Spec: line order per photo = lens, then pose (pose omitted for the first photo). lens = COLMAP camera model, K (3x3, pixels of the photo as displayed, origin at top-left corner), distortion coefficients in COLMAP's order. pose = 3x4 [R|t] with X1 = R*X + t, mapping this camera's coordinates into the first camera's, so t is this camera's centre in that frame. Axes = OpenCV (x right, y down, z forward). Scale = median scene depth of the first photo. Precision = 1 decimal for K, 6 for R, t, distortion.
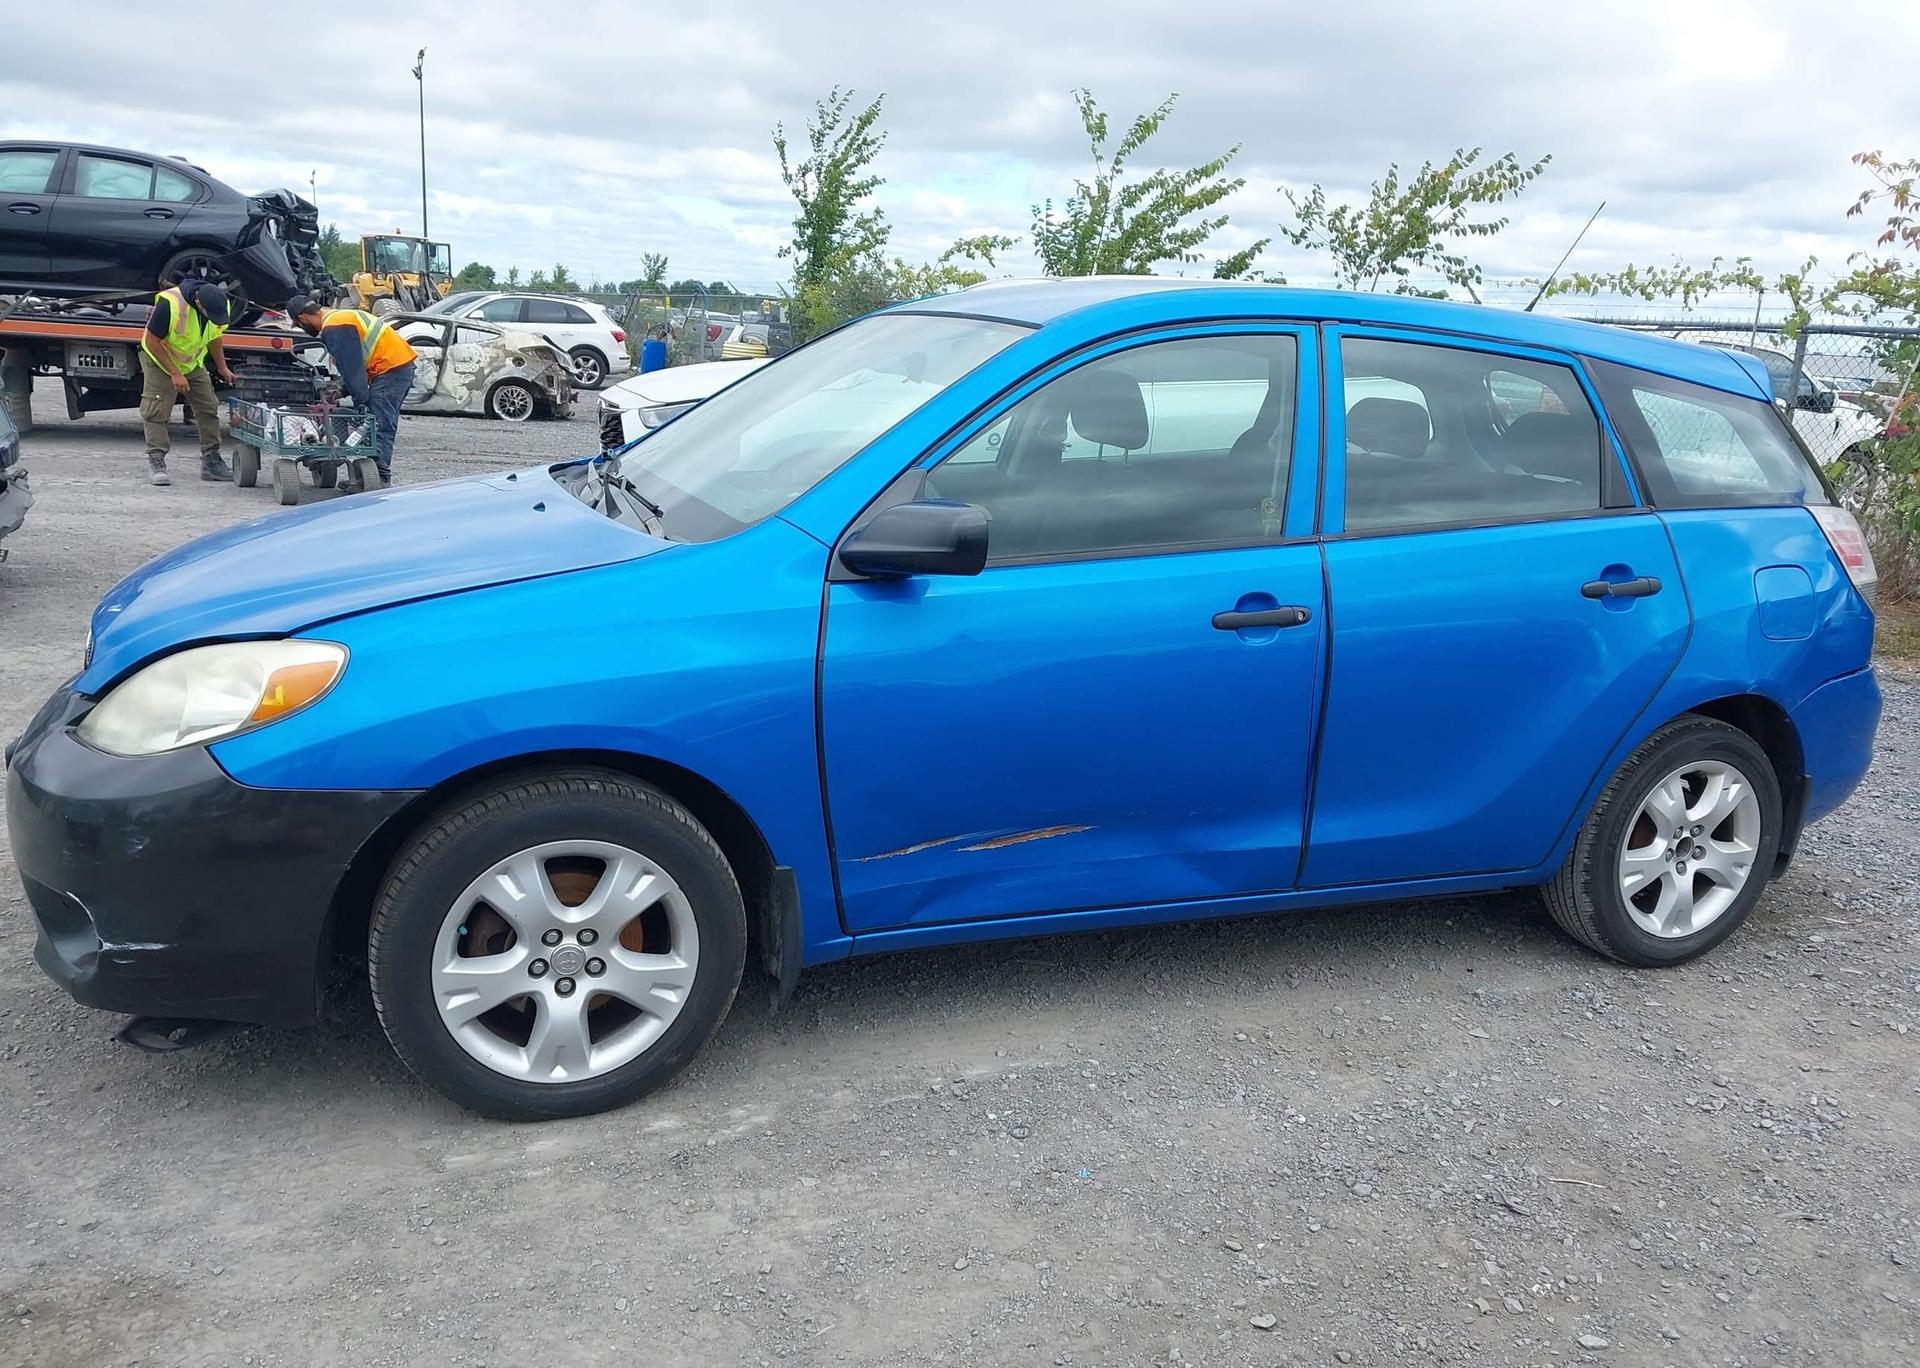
lens RADIAL K [[1475.3, 0, 970.8], [0, 1475.3, 681.2], [0, 0, 1]] dist [0.019138, -0.024240]
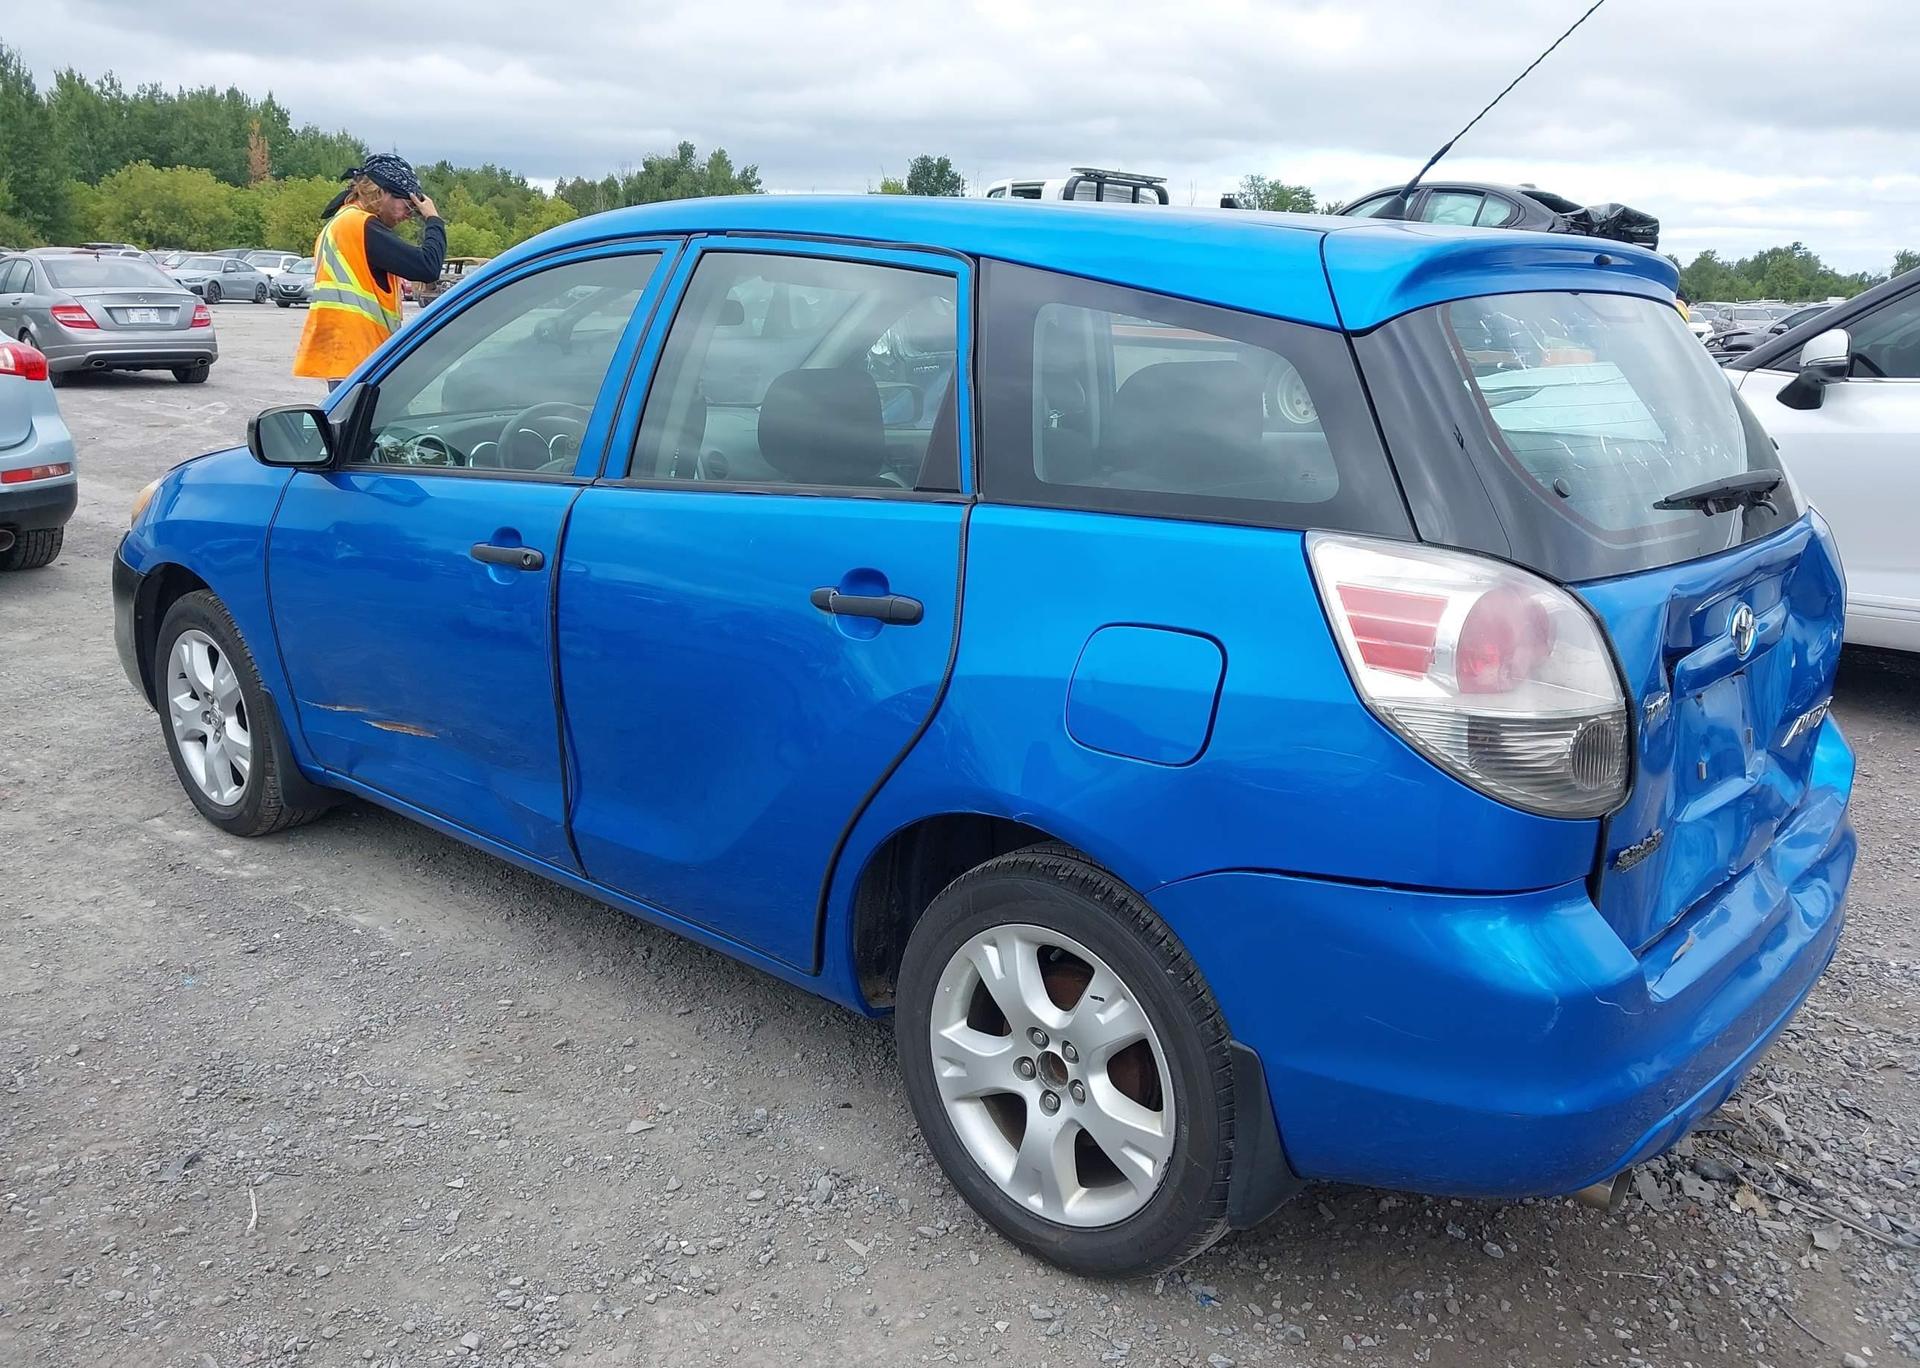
lens RADIAL K [[1475.3, 0, 1006.5], [0, 1475.3, 688.2], [0, 0, 1]] dist [0.019138, -0.024240]
pose [[0.491710, 0.183298, -0.851248, 1.043422], [-0.200189, 0.975203, 0.094354, -0.101016], [0.847435, 0.124016, 0.516212, 0.712914]]
